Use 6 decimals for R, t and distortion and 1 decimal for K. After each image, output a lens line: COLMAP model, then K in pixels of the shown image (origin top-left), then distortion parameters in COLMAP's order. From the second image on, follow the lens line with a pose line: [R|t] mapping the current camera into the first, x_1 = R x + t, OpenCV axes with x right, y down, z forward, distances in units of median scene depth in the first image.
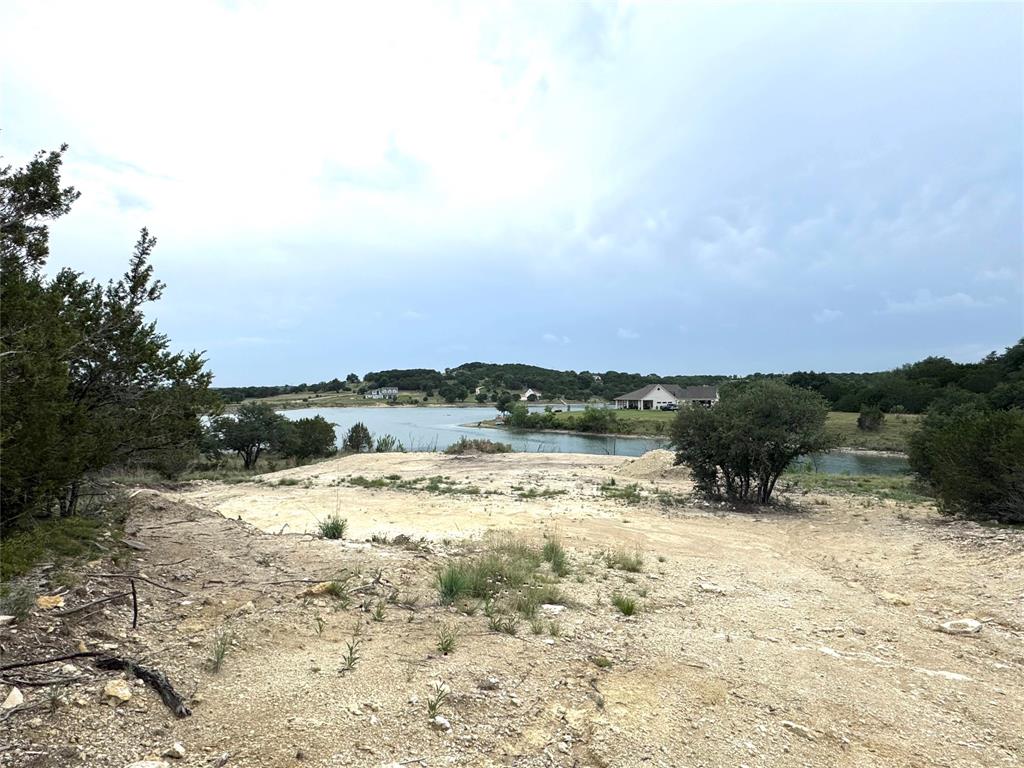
lens RADIAL K [[566.6, 0, 512.0], [0, 566.6, 384.0], [0, 0, 1]] dist [0.043954, 0.000025]
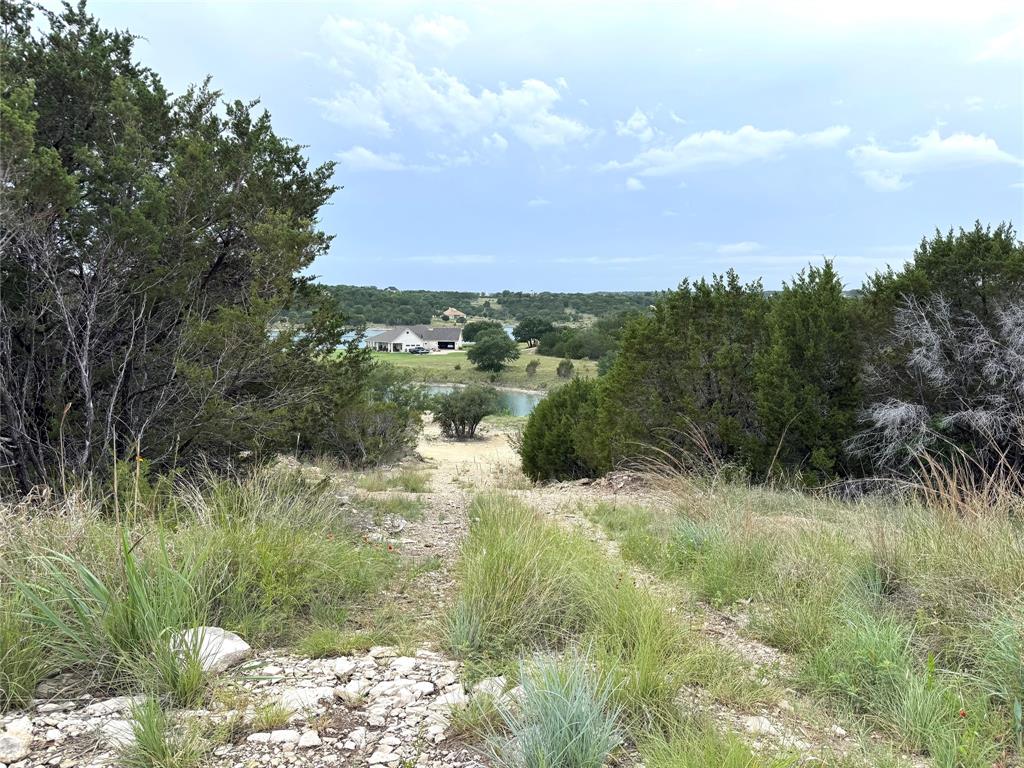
lens RADIAL K [[718.3, 0, 512.0], [0, 718.3, 384.0], [0, 0, 1]] dist [0.162727, -0.235468]
pose [[0.916516, -0.026390, 0.399127, -0.034280], [-0.025192, 0.992032, 0.123443, -0.022638], [-0.399205, -0.123192, 0.908548, -0.103325]]
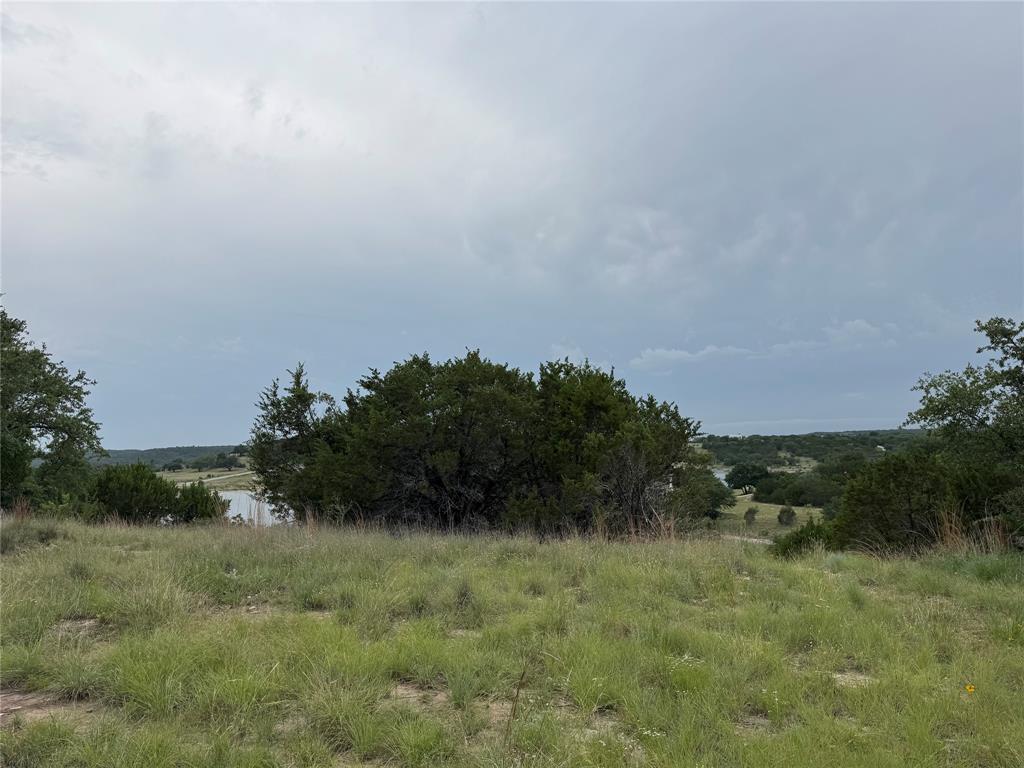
lens RADIAL K [[718.3, 0, 512.0], [0, 718.3, 384.0], [0, 0, 1]] dist [0.162727, -0.235468]
pose [[0.990454, 0.000149, 0.137846, -0.048462], [0.010499, 0.997013, -0.076518, -0.024858], [-0.137446, 0.077235, 0.987494, -0.126449]]
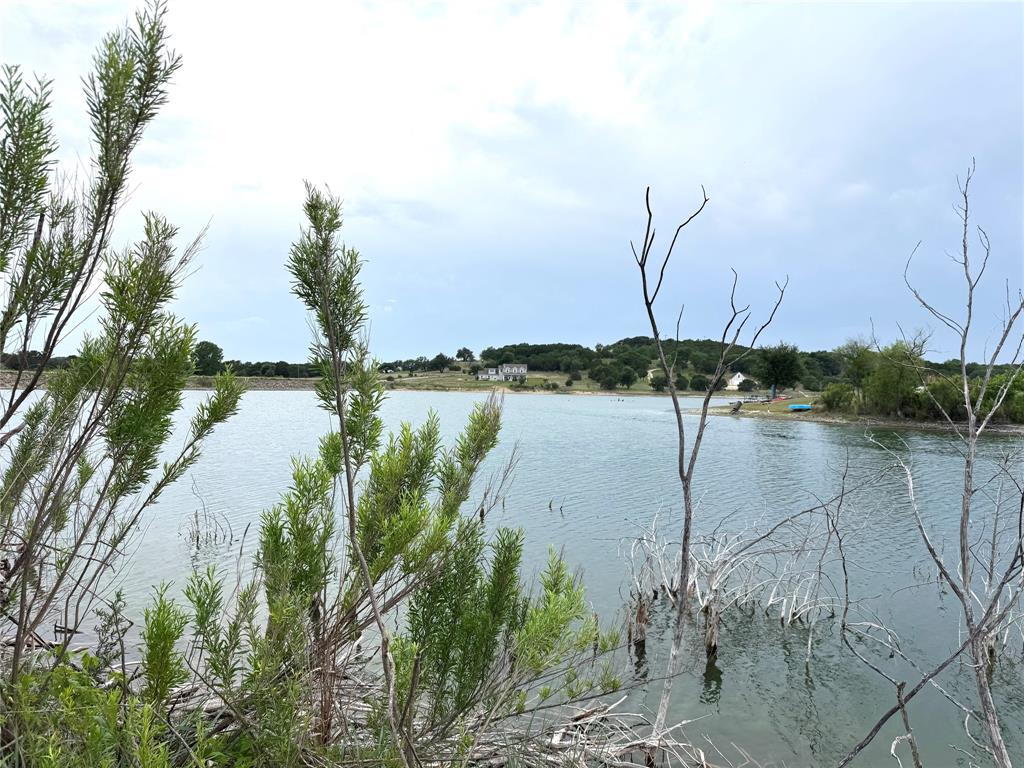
lens RADIAL K [[718.3, 0, 512.0], [0, 718.3, 384.0], [0, 0, 1]] dist [0.162727, -0.235468]
pose [[0.975228, 0.023837, -0.219912, -0.036555], [-0.022238, 0.999705, 0.009742, 0.020611], [0.220079, -0.004611, 0.975471, 0.193079]]
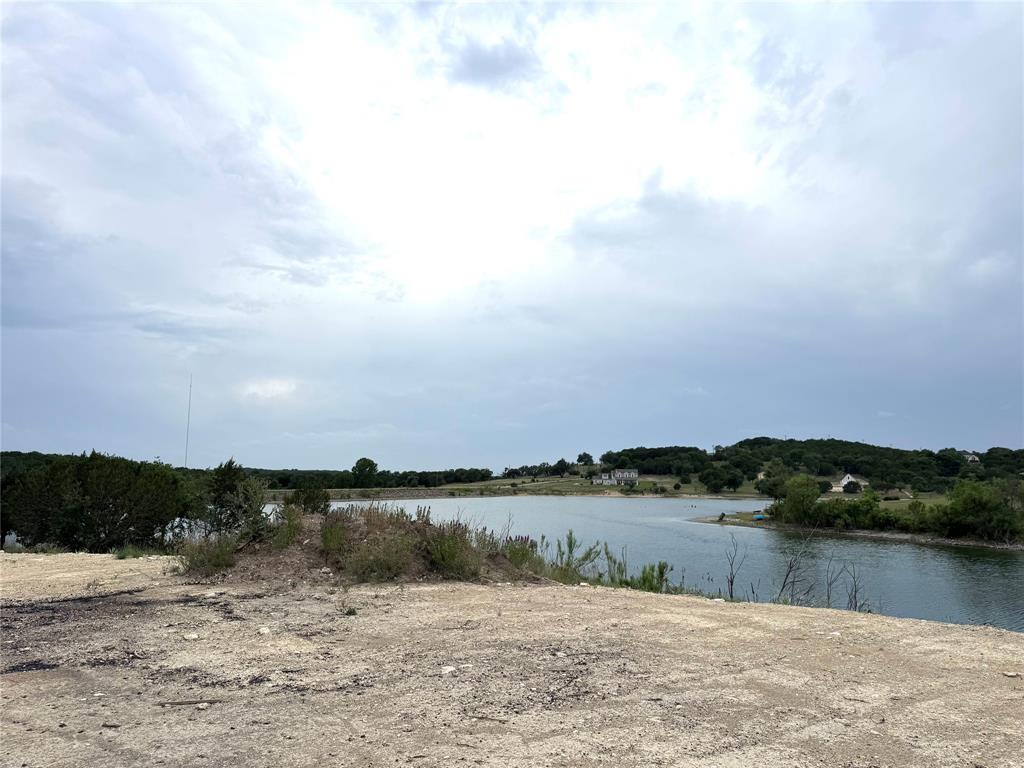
lens RADIAL K [[722.5, 0, 523.9], [0, 722.5, 413.4], [0, 0, 1]] dist [0.164697, -0.242381]
pose [[0.924487, -0.027475, -0.380223, 0.013400], [-0.004407, 0.996563, -0.082727, 0.011789], [0.381189, 0.078156, 0.921188, 0.106966]]
